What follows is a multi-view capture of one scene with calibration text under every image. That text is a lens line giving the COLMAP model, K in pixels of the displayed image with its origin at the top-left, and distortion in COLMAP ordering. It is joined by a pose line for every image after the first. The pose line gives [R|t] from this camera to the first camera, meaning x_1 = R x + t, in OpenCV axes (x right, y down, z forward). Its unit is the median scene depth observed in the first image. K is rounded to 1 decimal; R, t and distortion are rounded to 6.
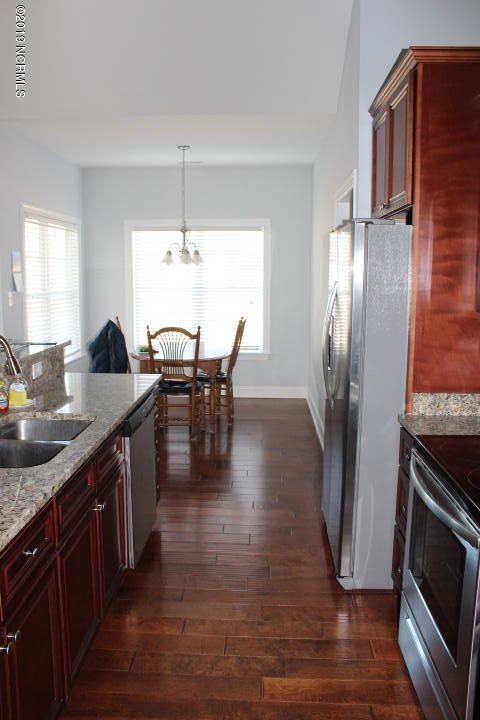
lens RADIAL K [[620.9, 0, 240.6], [0, 620.9, 355.6], [0, 0, 1]] dist [-0.154186, 0.152472]
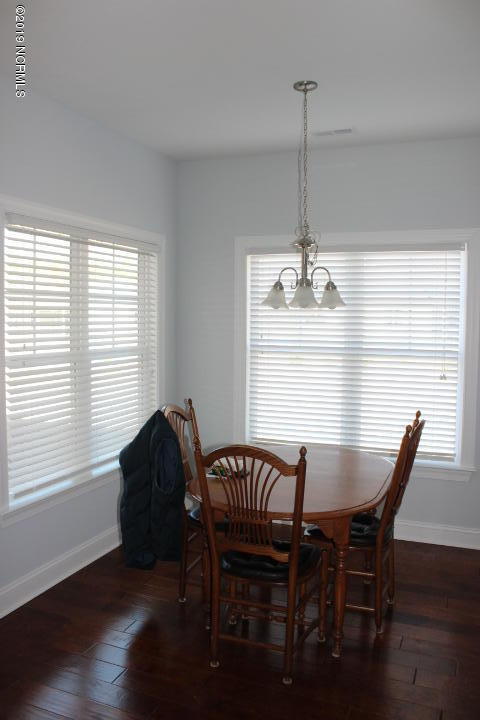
lens RADIAL K [[620.9, 0, 245.9], [0, 620.9, 362.4], [0, 0, 1]] dist [-0.154186, 0.152472]
pose [[0.948678, 0.029733, -0.314844, 0.025693], [-0.049948, 0.997162, -0.056331, -0.068282], [0.312275, 0.069166, 0.947470, 0.480165]]
